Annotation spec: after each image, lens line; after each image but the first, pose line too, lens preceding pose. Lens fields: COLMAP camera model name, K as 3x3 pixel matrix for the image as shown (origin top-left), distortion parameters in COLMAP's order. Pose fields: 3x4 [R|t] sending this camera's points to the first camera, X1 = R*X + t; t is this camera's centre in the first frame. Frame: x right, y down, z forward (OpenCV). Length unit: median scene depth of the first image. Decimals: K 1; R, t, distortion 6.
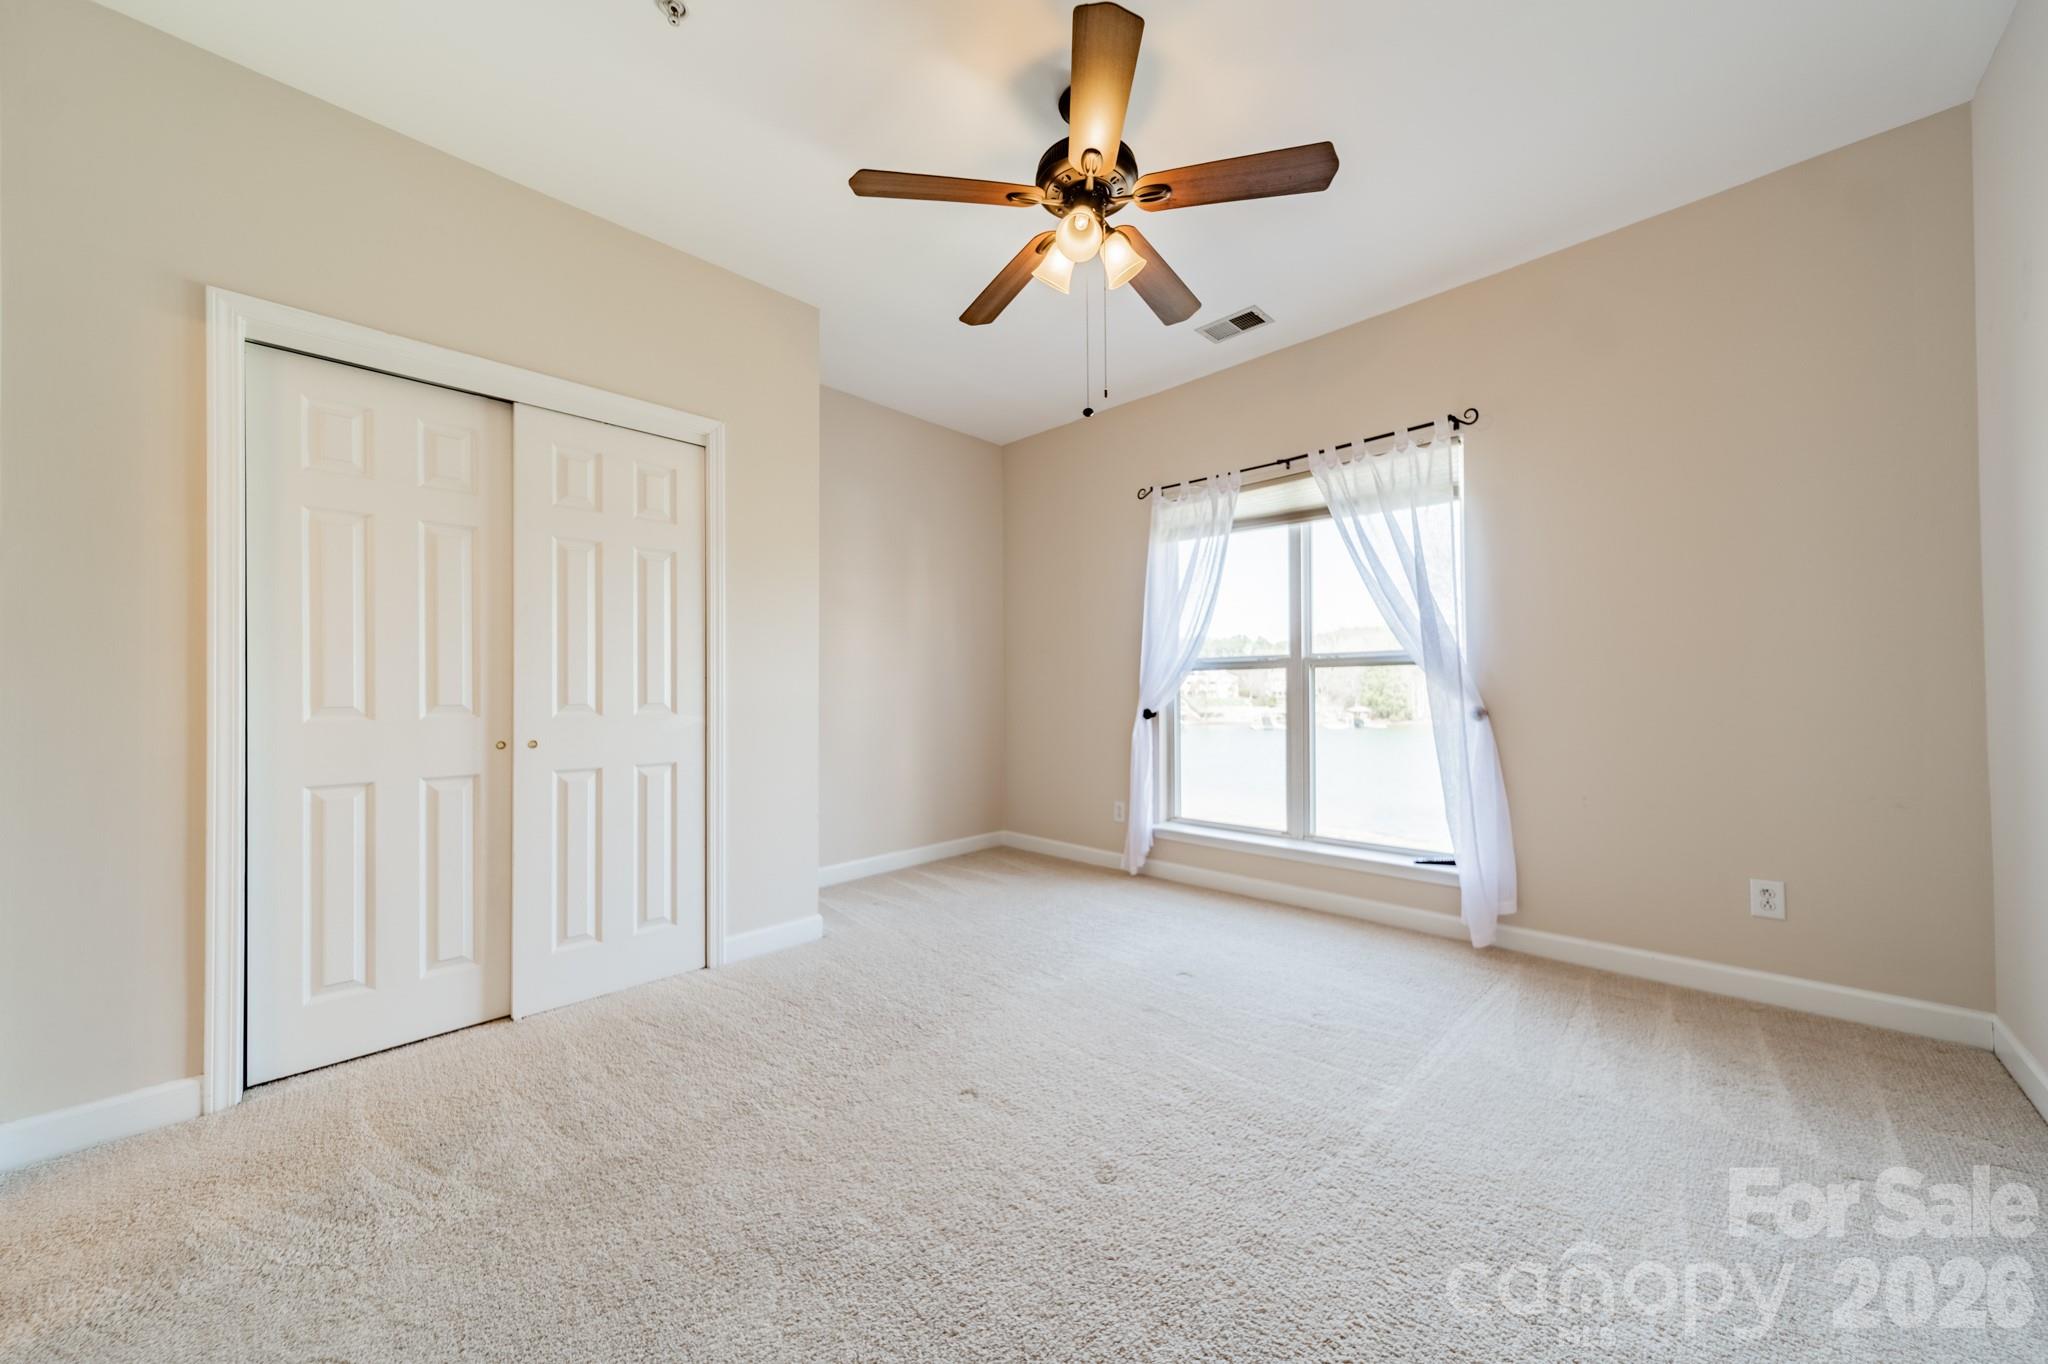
lens RADIAL K [[719.6, 0, 1031.7], [0, 719.6, 683.7], [0, 0, 1]] dist [0.005139, -0.000047]
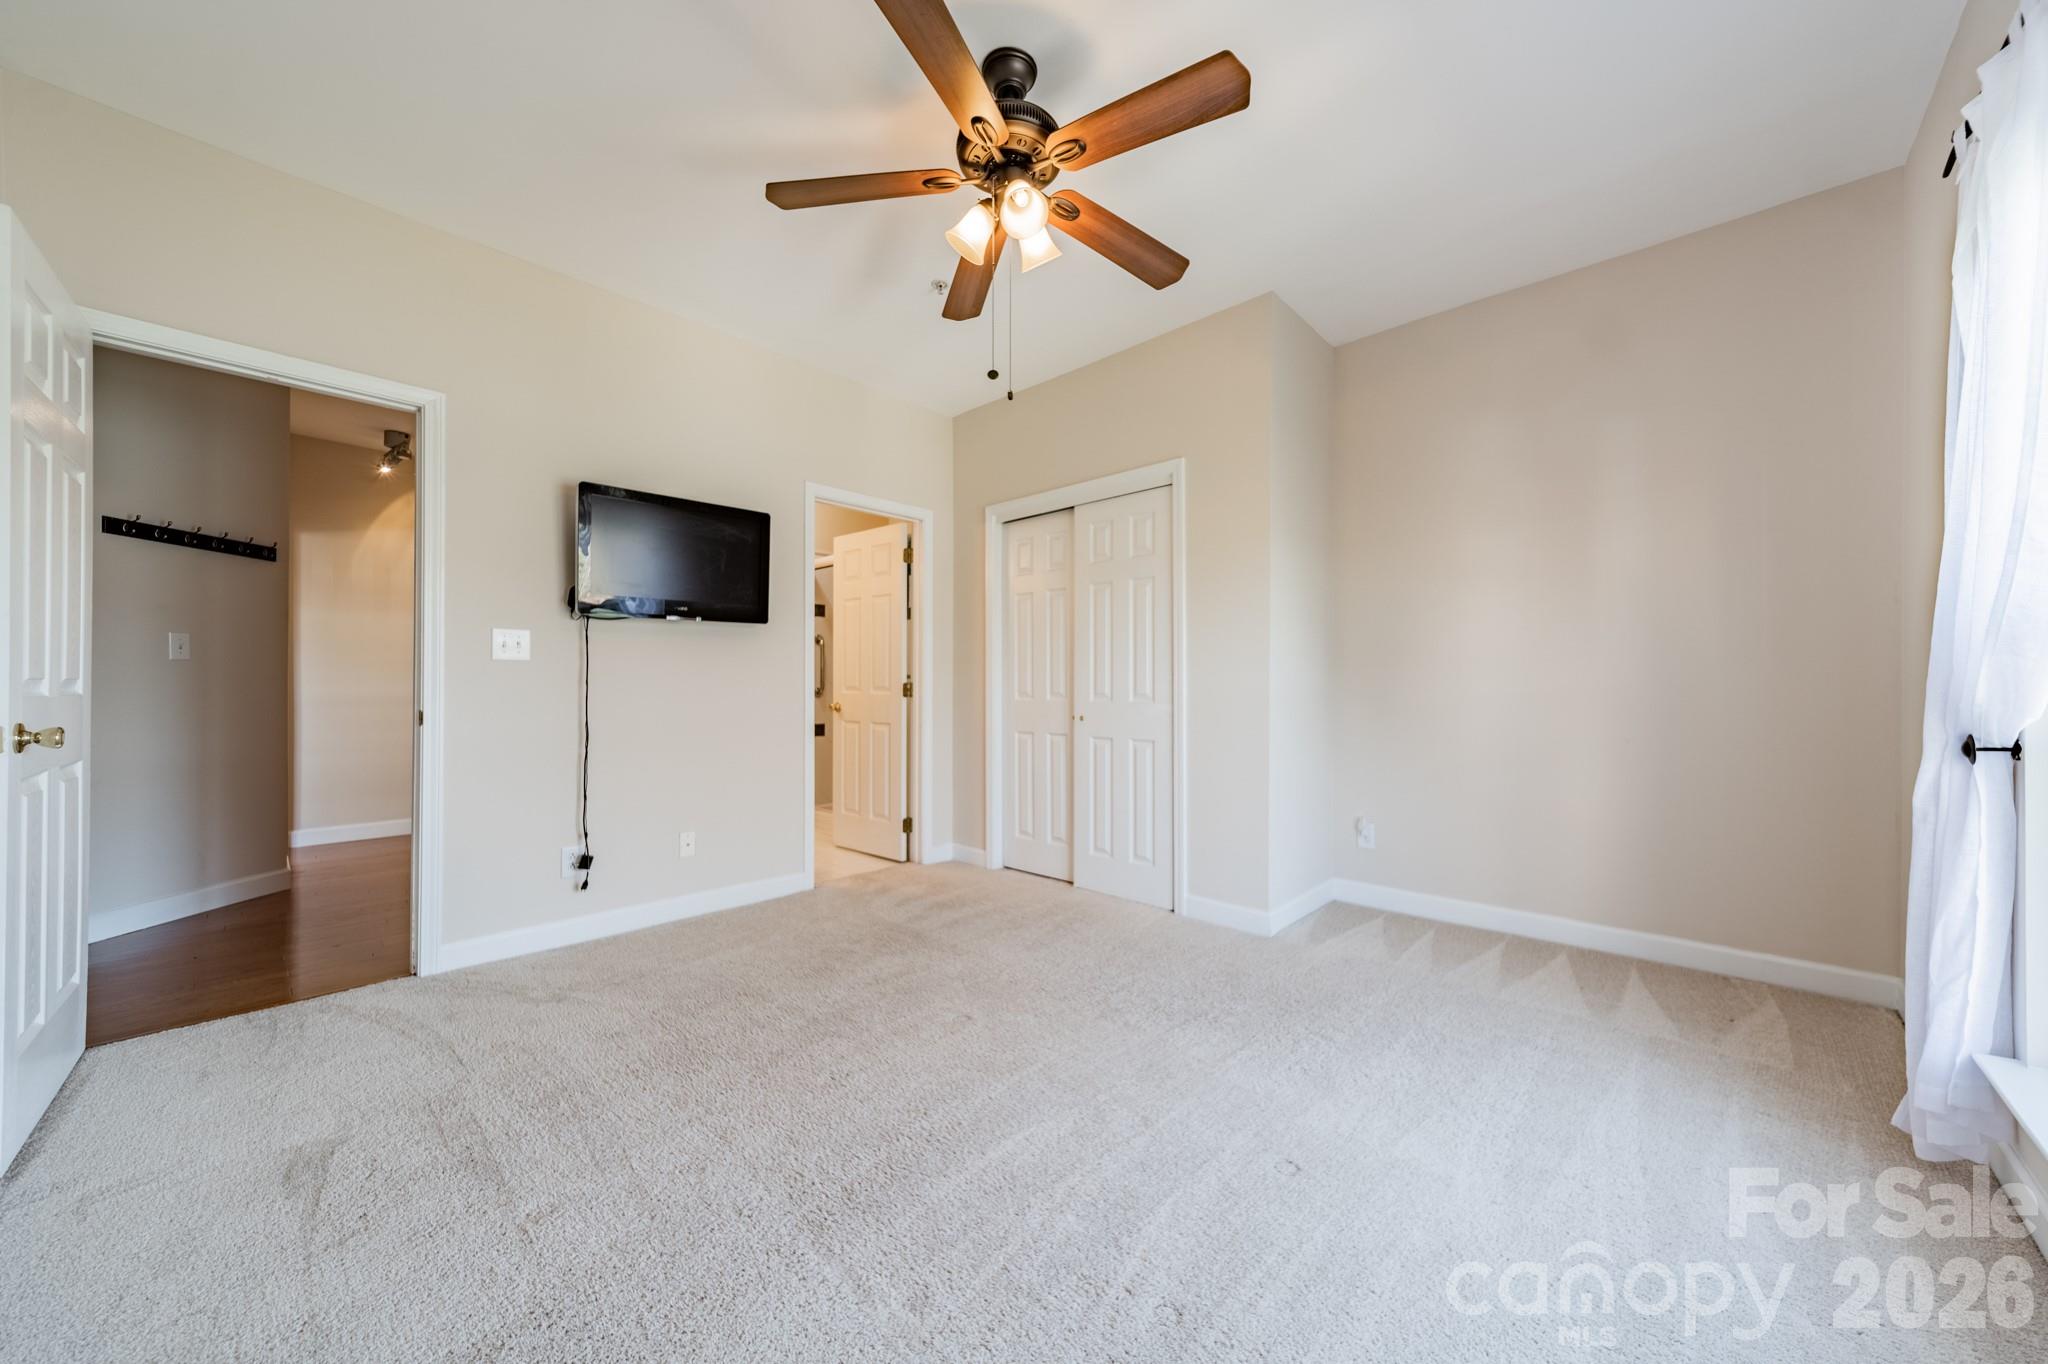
lens RADIAL K [[719.6, 0, 1031.7], [0, 719.6, 683.7], [0, 0, 1]] dist [0.005139, -0.000047]
pose [[0.019142, 0.000201, -0.999817, 0.783341], [0.012249, 0.999925, 0.000435, 0.005418], [0.999742, -0.012256, 0.019138, 0.759302]]
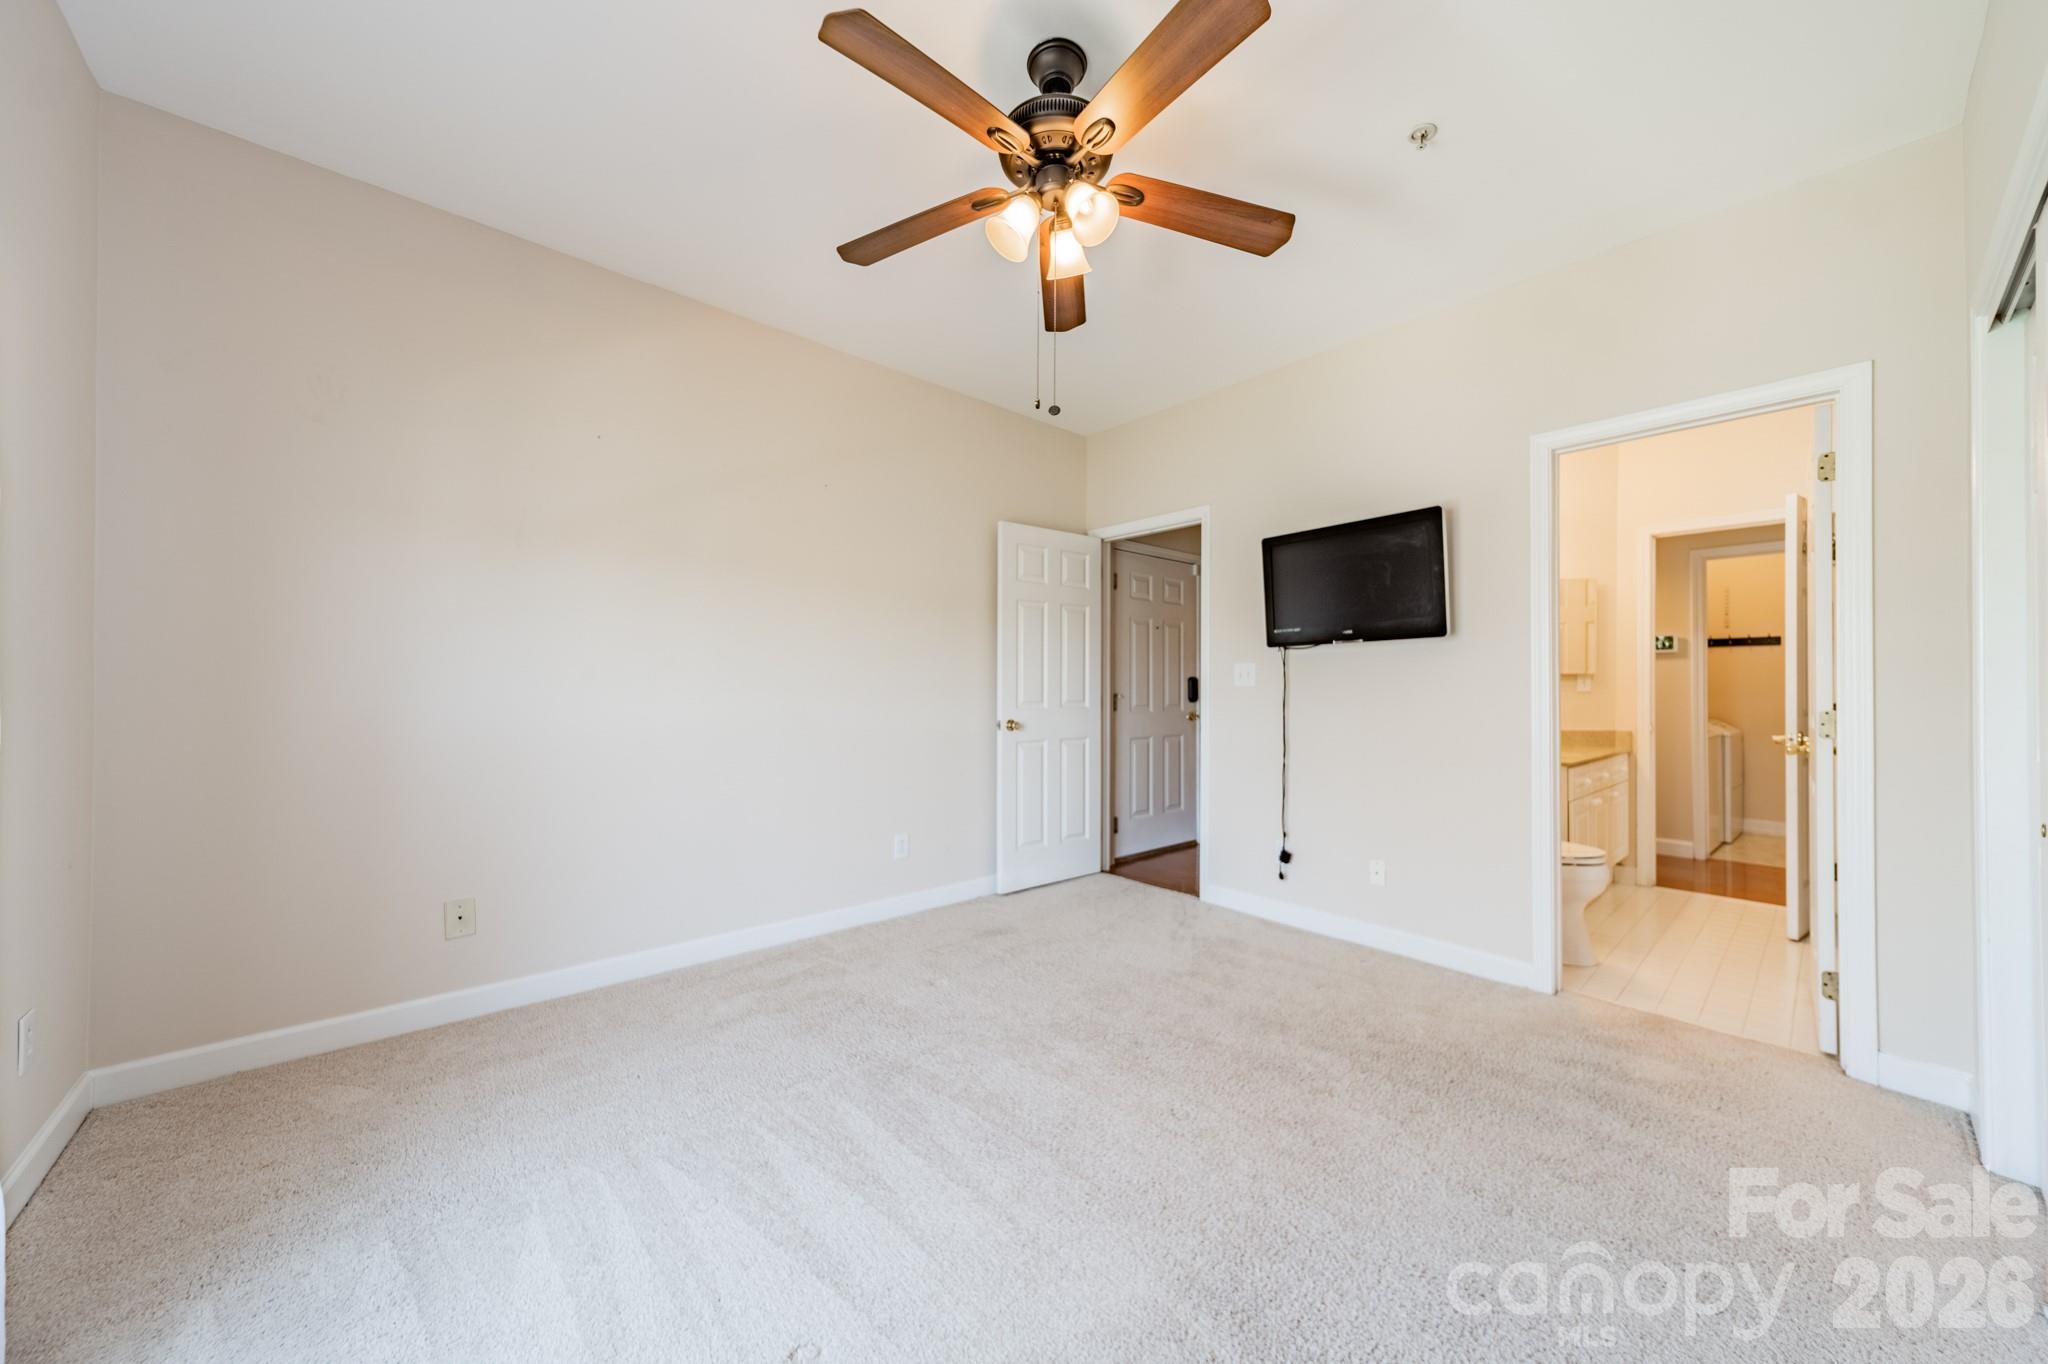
lens RADIAL K [[719.6, 0, 1031.7], [0, 719.6, 683.7], [0, 0, 1]] dist [0.005139, -0.000047]
pose [[-0.997143, 0.002778, 0.075491, 0.032436], [0.001439, 0.999841, -0.017791, -0.018875], [-0.075529, -0.017632, -0.996988, 1.418611]]
